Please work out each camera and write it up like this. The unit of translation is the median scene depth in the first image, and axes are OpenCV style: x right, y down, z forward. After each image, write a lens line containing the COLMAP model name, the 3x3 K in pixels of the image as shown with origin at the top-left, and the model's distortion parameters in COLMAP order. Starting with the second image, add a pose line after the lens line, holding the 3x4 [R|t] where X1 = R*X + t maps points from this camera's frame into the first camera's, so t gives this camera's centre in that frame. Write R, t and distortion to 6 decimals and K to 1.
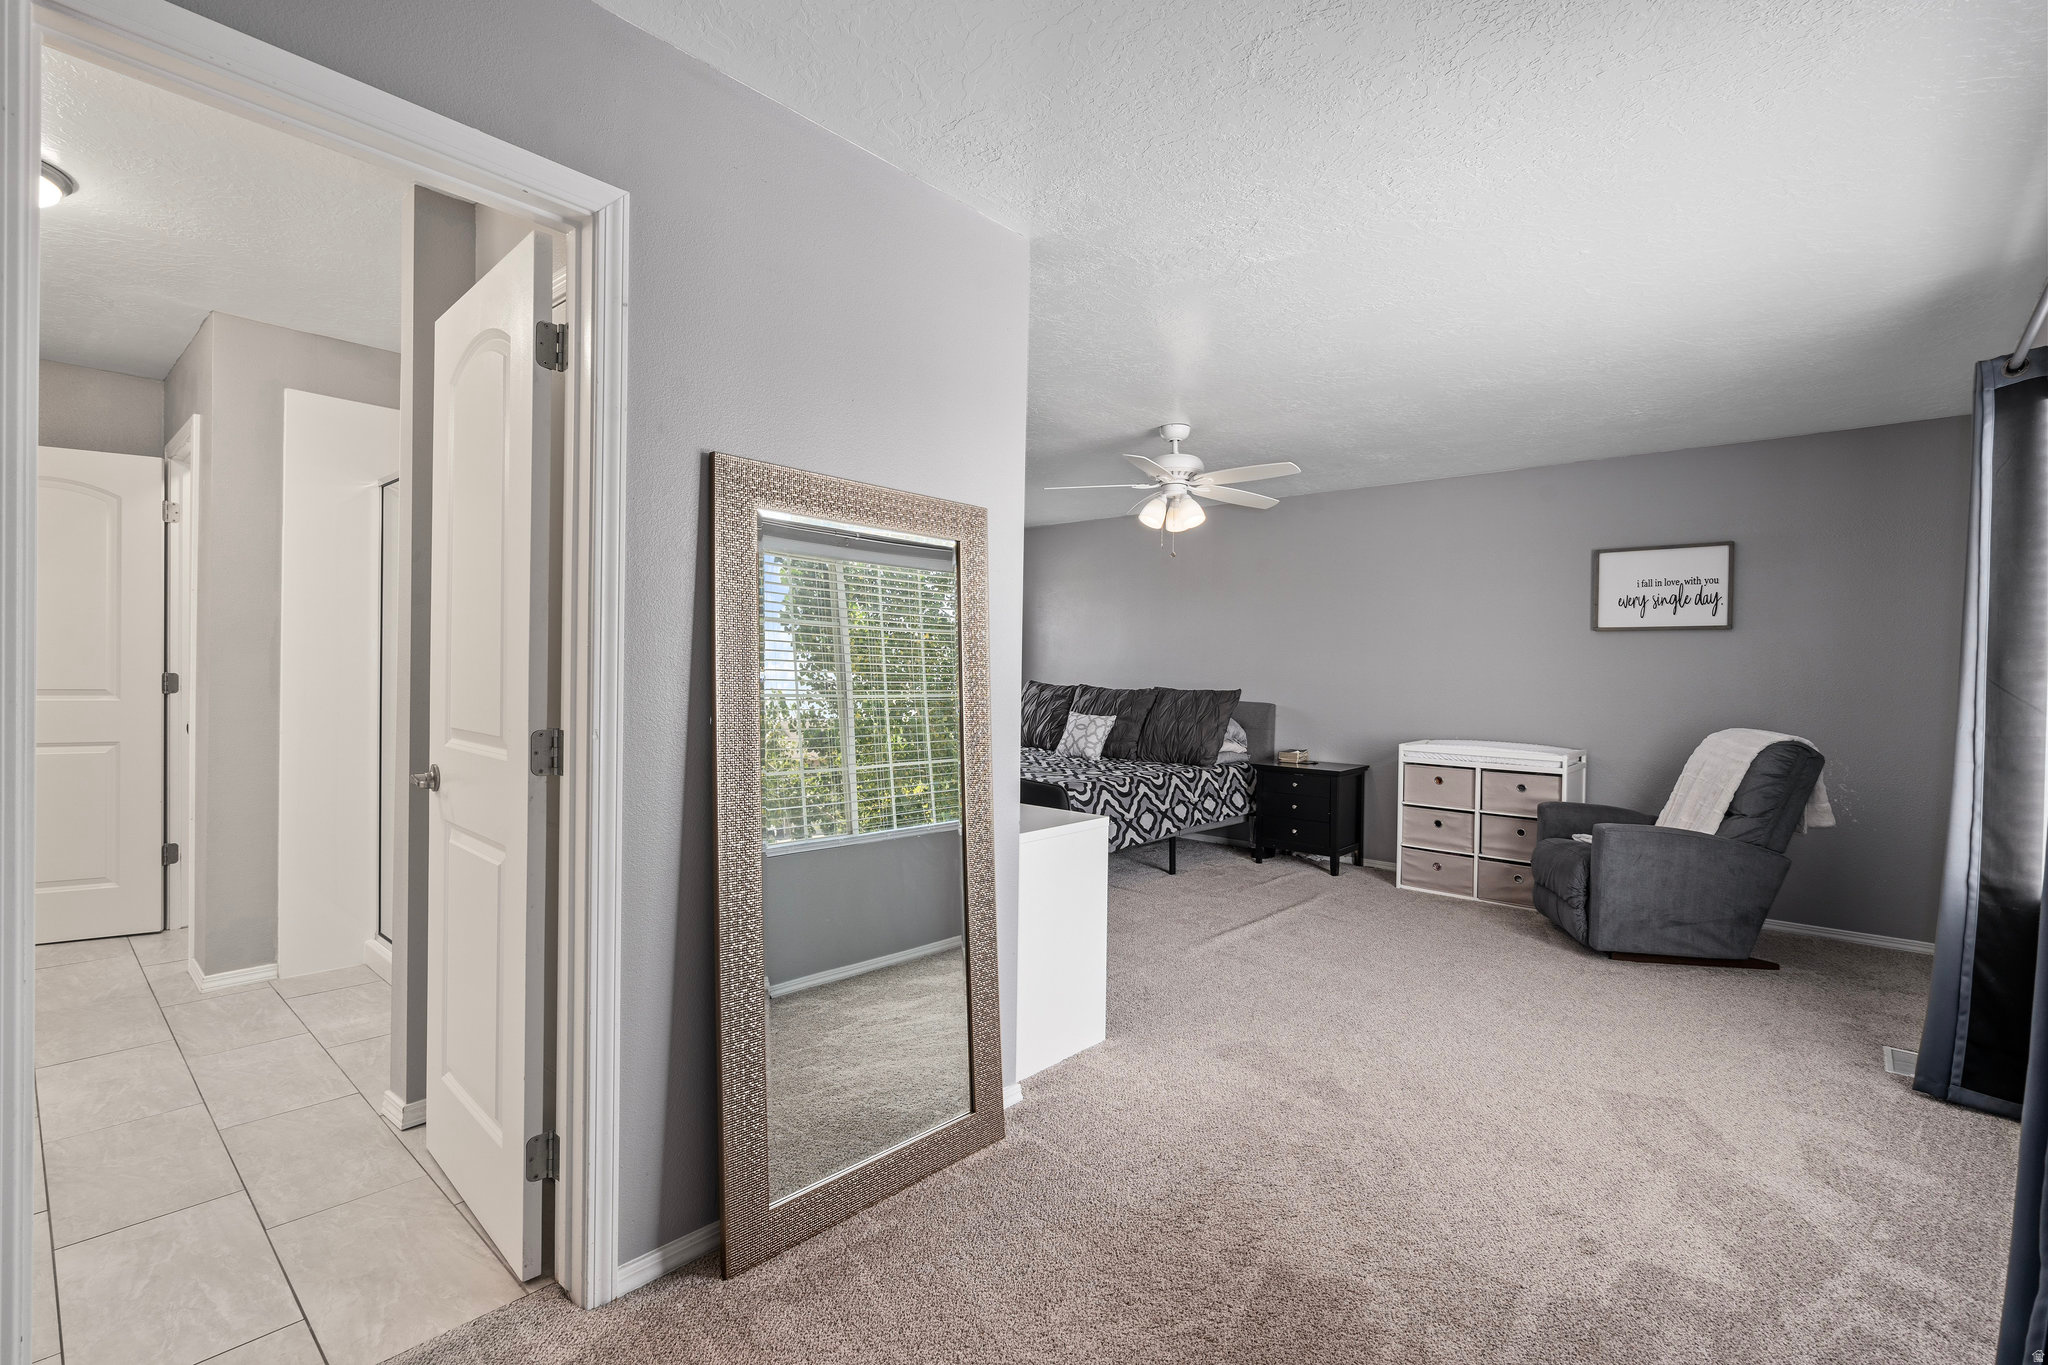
lens RADIAL K [[908.5, 0, 1063.0], [0, 908.5, 653.9], [0, 0, 1]] dist [0.001662, 0.000381]
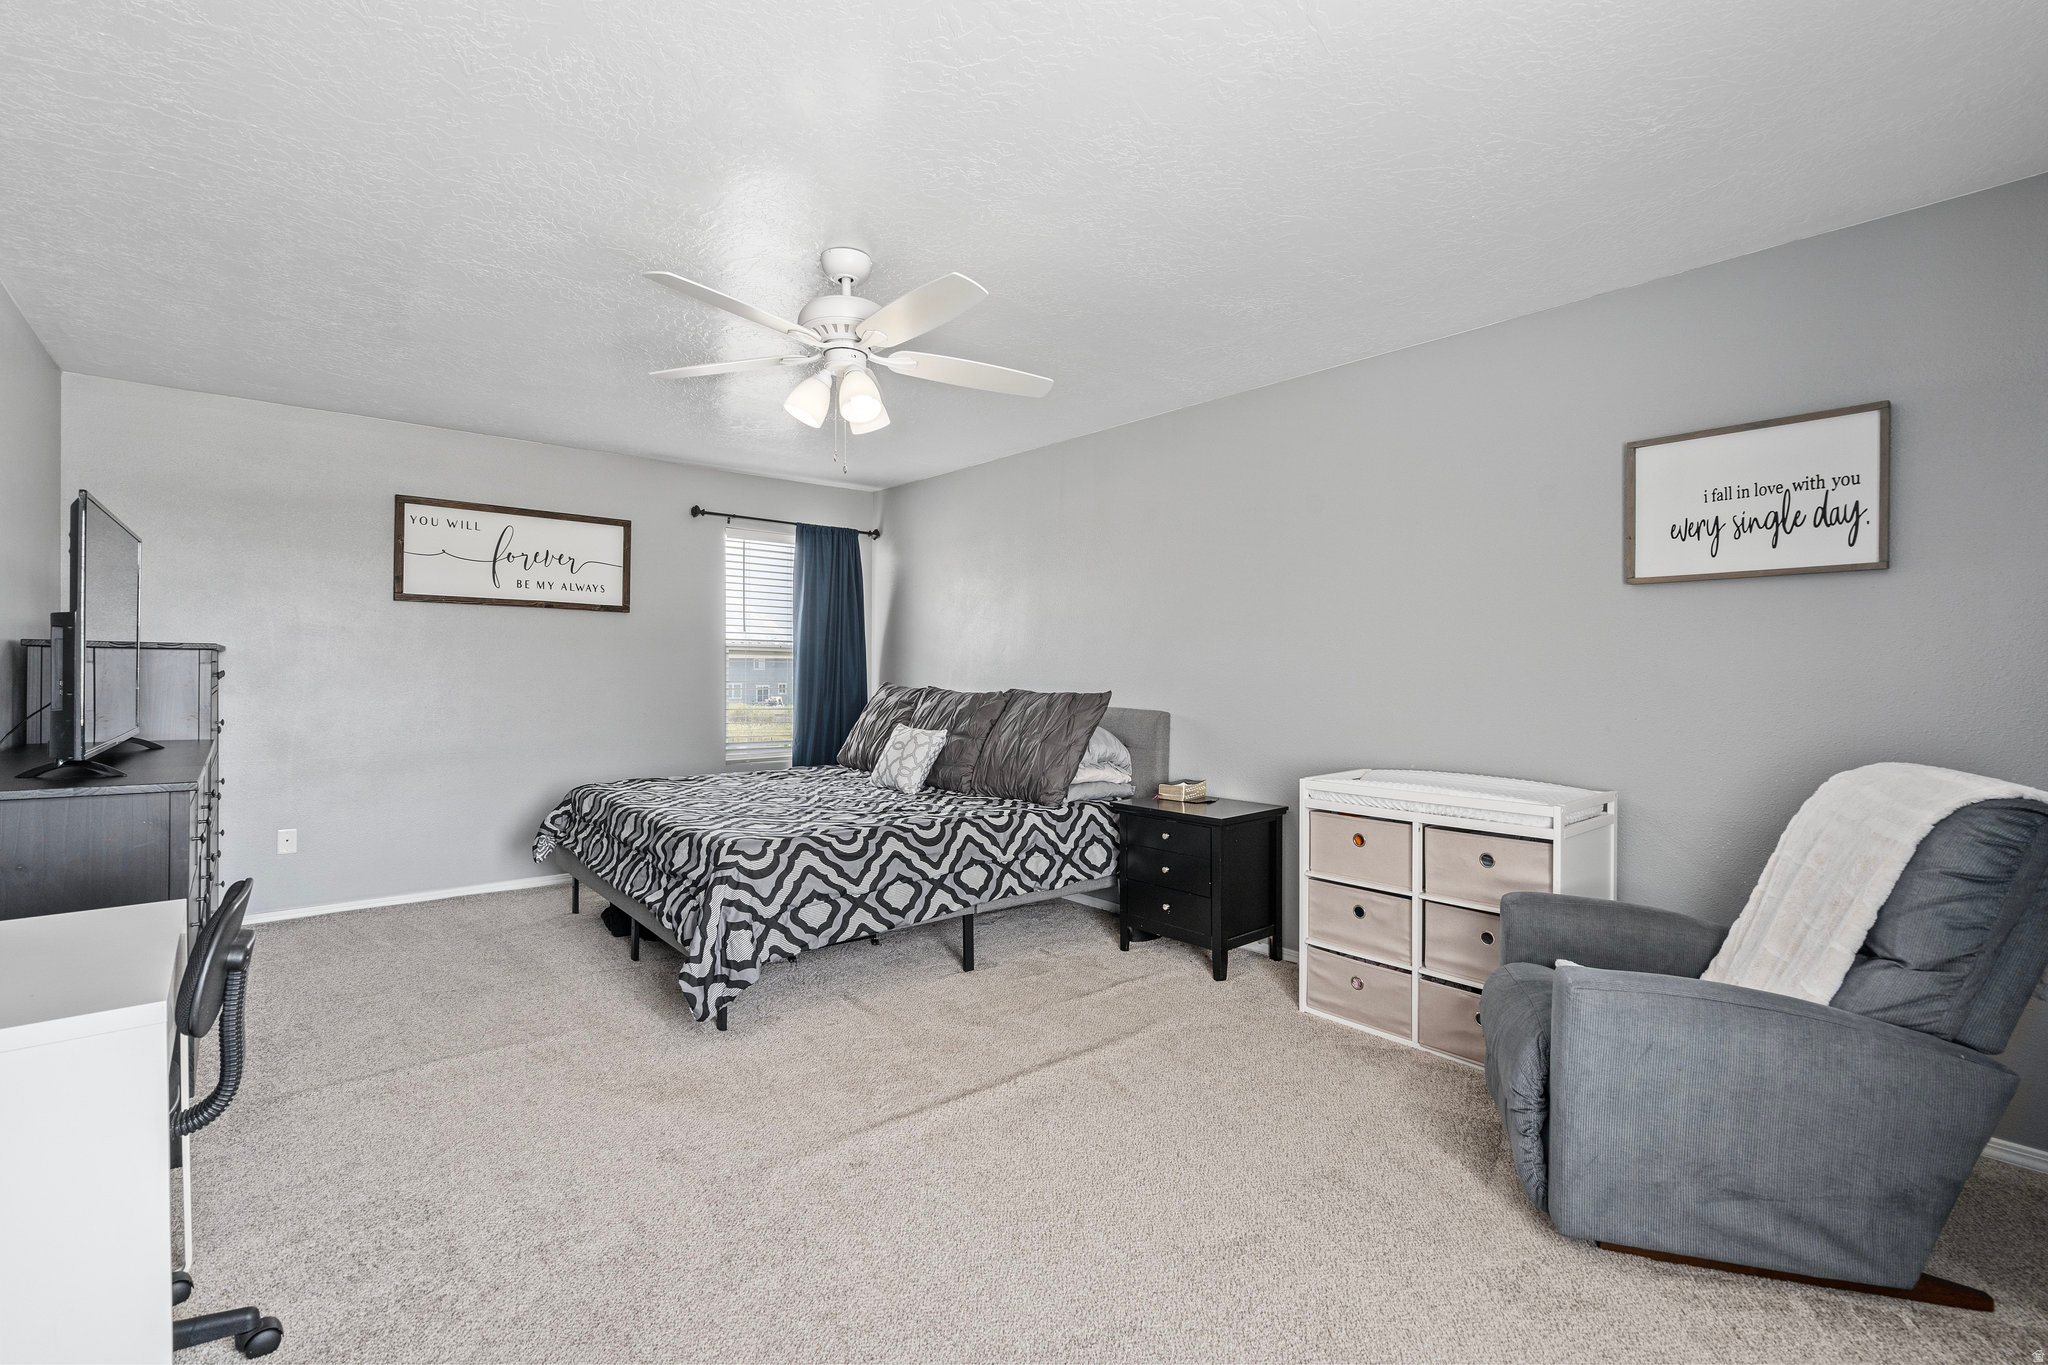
lens RADIAL K [[943.4, 0, 1025.7], [0, 943.4, 655.0], [0, 0, 1]] dist [-0.001918, 0.000163]
pose [[0.989884, -0.014340, -0.141151, 0.287470], [0.014266, 0.999897, -0.001537, 0.014513], [0.141159, -0.000492, 0.989987, 0.353451]]
